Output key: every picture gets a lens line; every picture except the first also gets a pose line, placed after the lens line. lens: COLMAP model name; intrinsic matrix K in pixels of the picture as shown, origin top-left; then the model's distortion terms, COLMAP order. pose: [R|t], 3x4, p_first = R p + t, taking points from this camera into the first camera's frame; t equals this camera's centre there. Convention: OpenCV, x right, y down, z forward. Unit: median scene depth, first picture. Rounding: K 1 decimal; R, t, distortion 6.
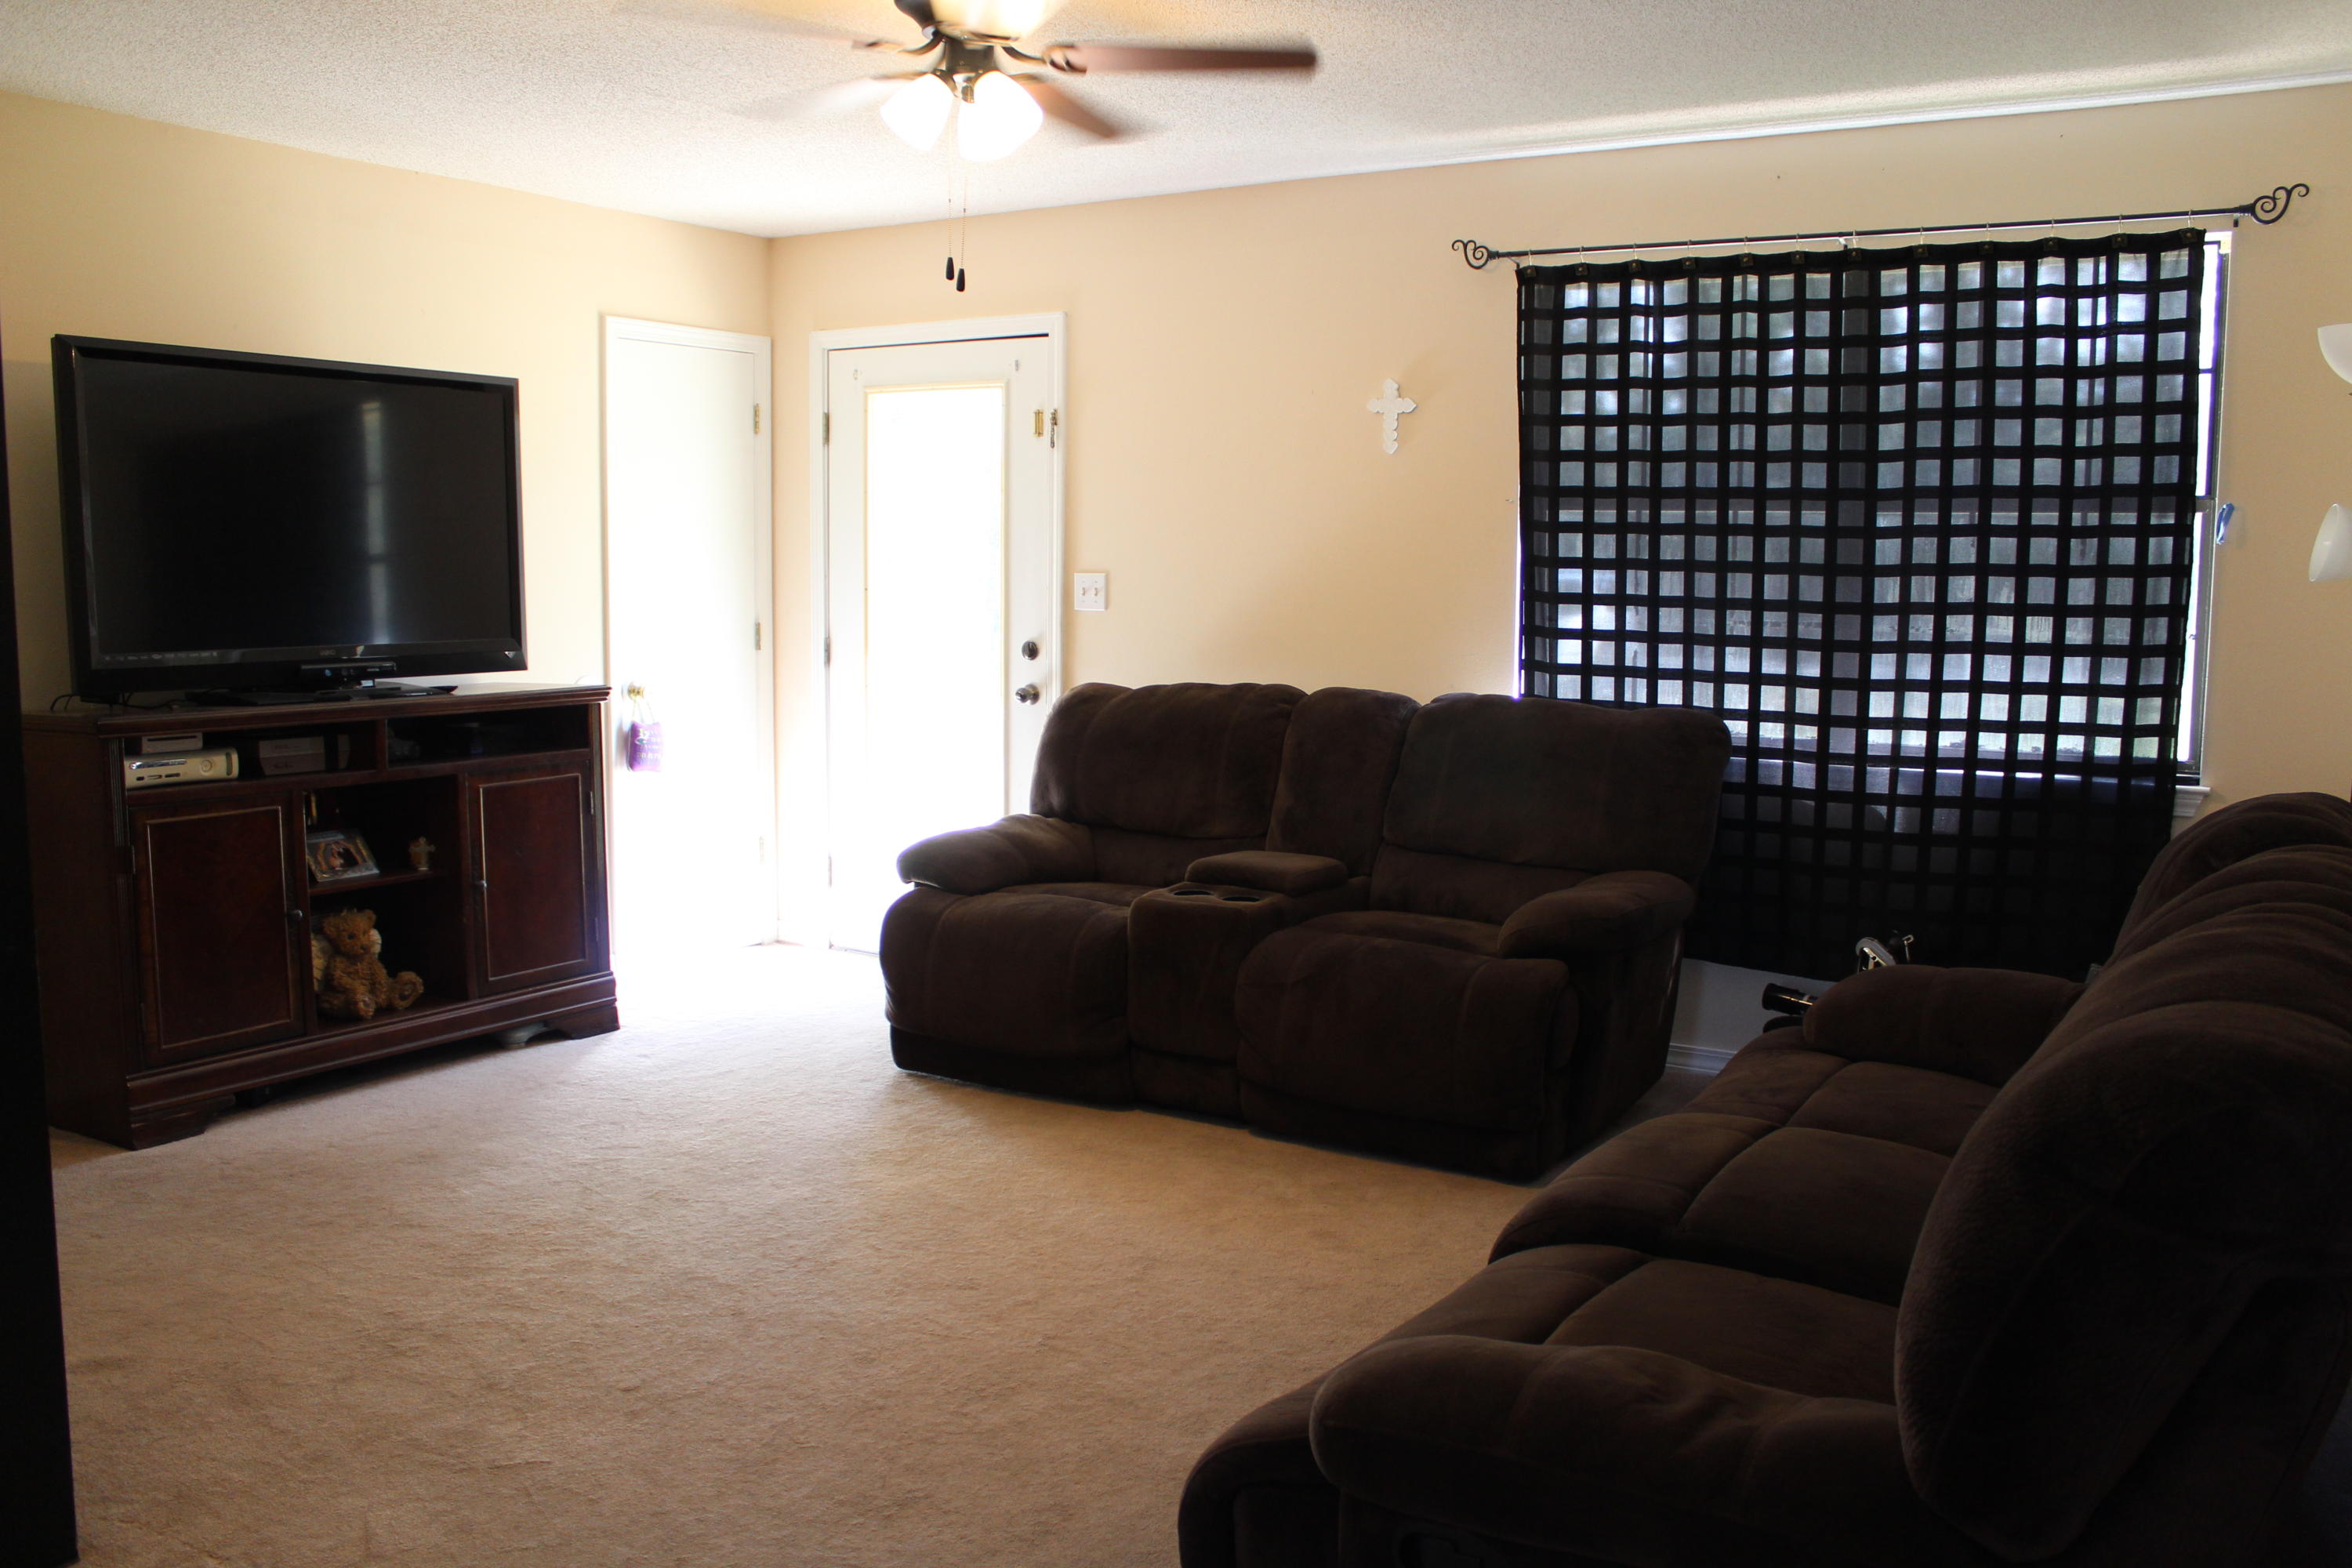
lens RADIAL K [[1957.2, 0, 1198.1], [0, 1957.2, 775.1], [0, 0, 1]] dist [-0.150830, 0.120093]
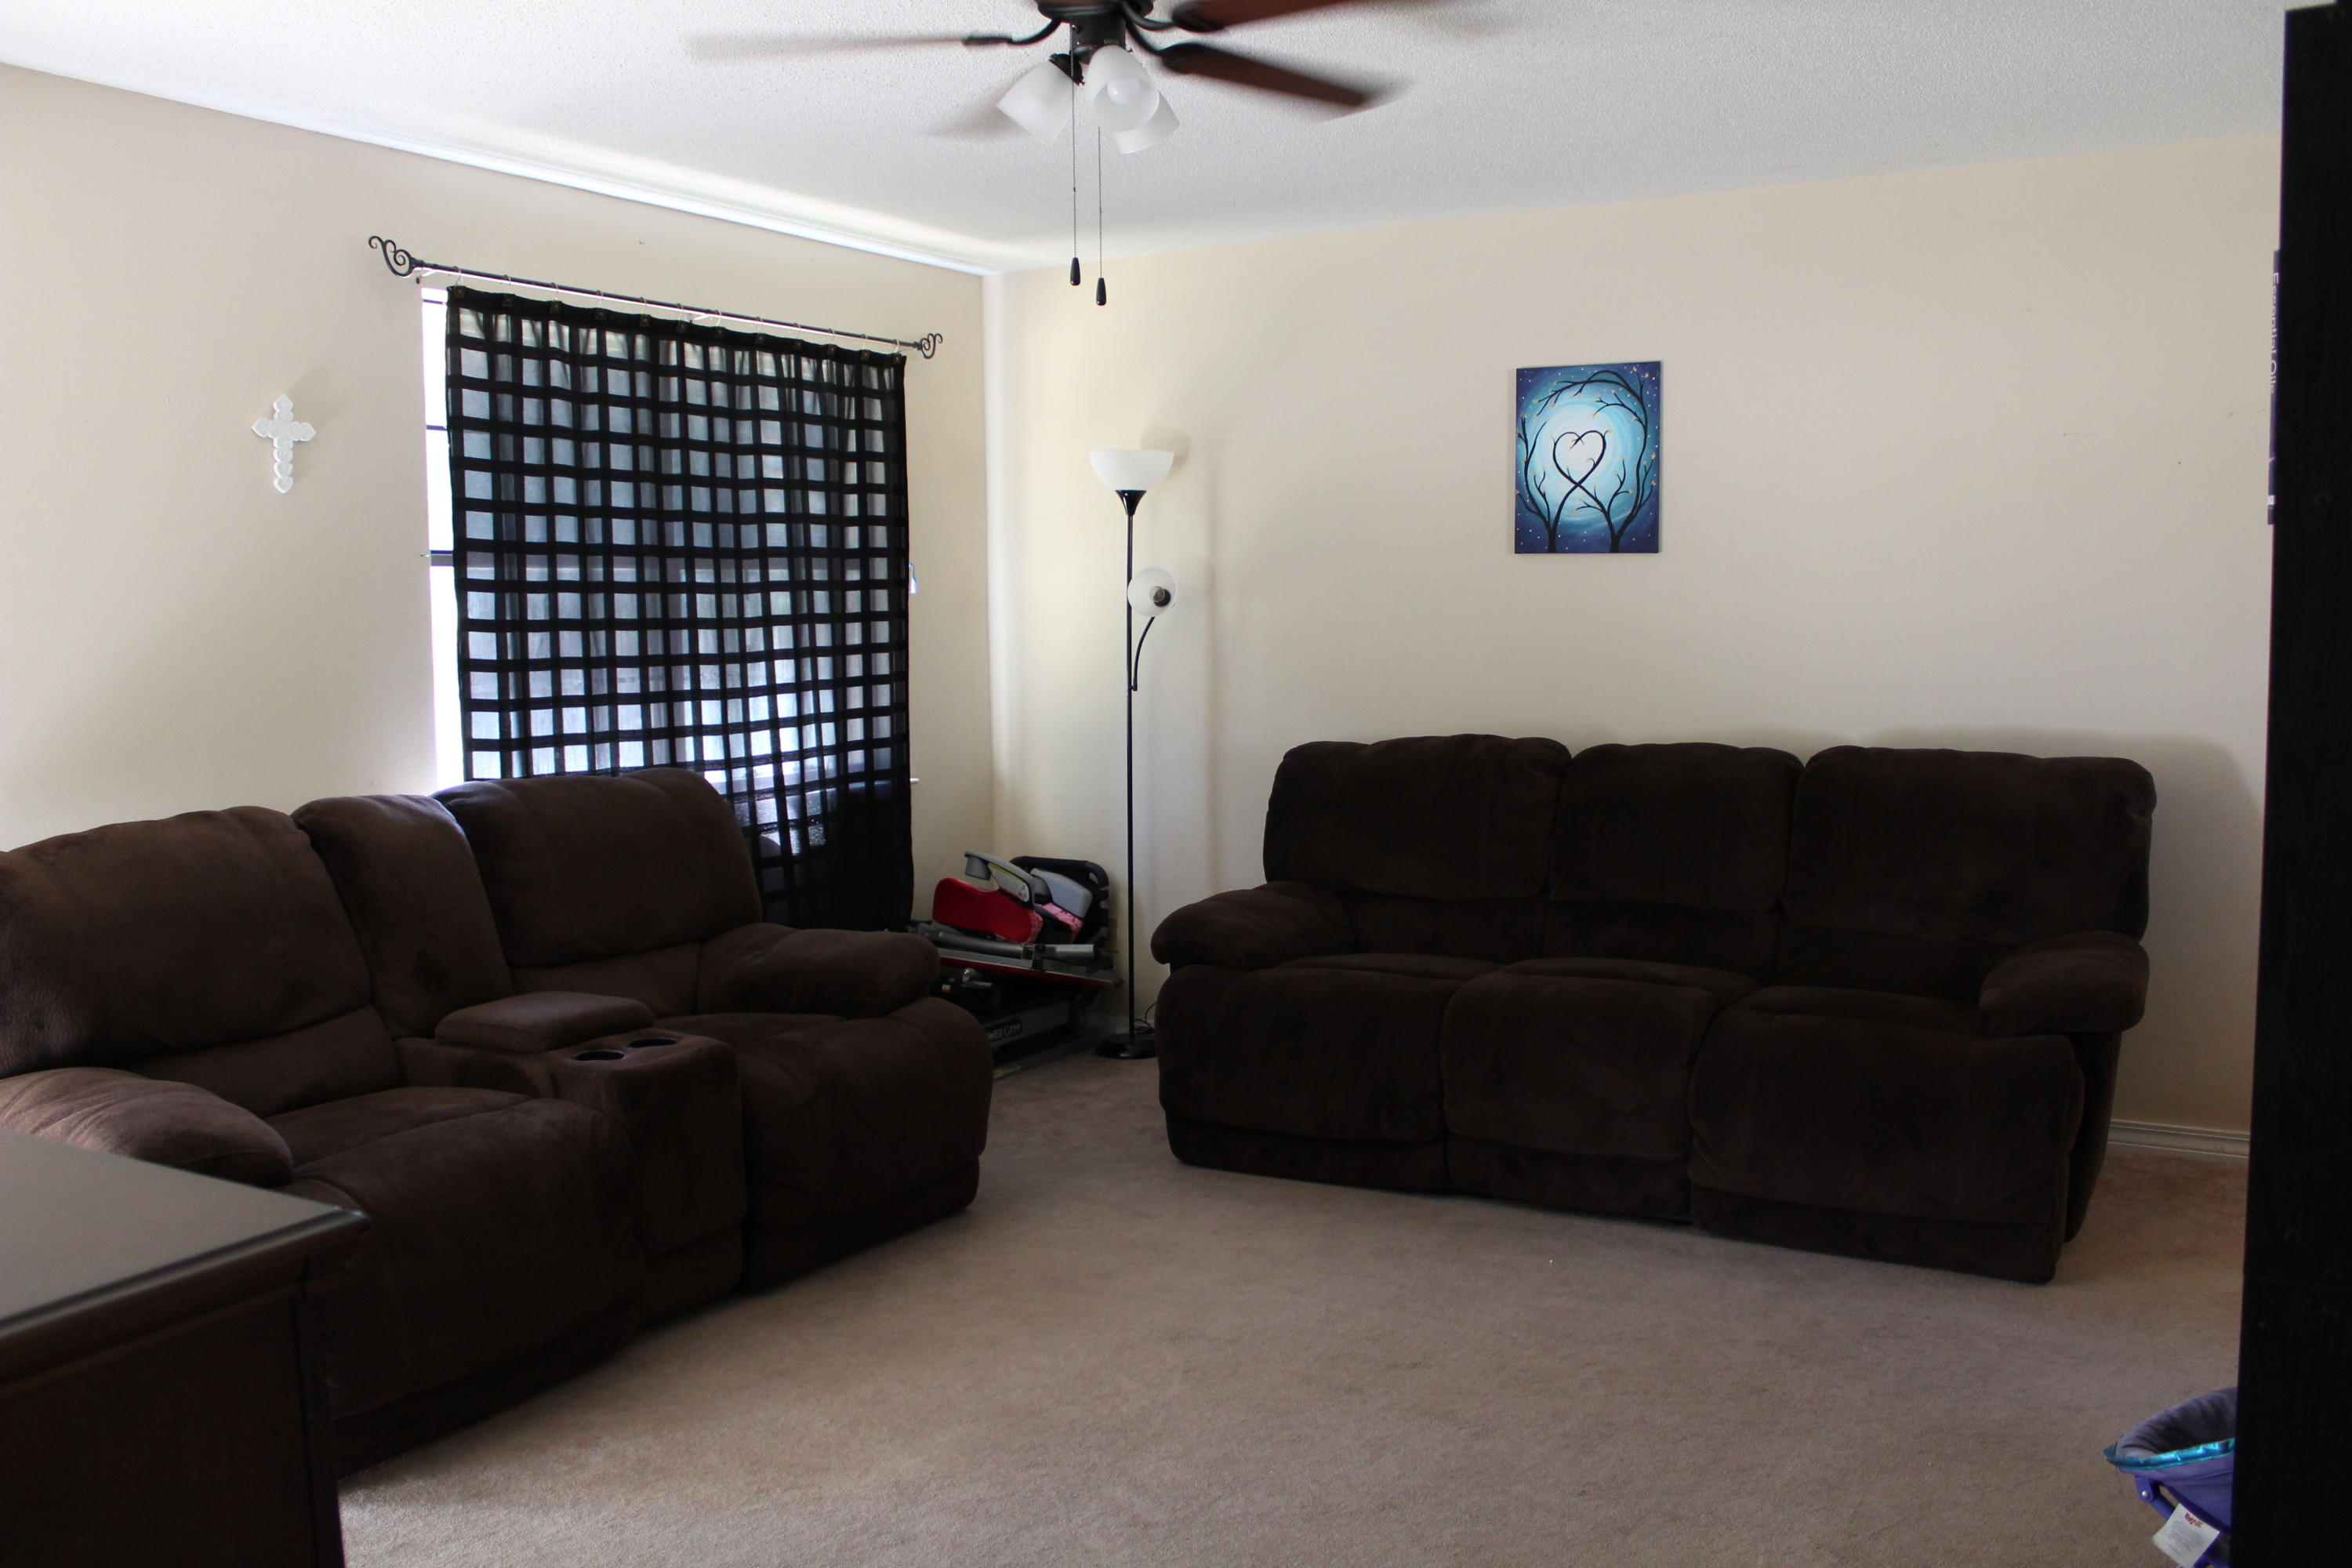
lens RADIAL K [[1957.2, 0, 1163.1], [0, 1957.2, 791.8], [0, 0, 1]] dist [-0.150830, 0.120093]
pose [[-0.011517, -0.101795, 0.994739, -0.730765], [0.121695, 0.987267, 0.102439, -0.091341], [-0.992501, 0.122234, 0.001018, 0.737989]]
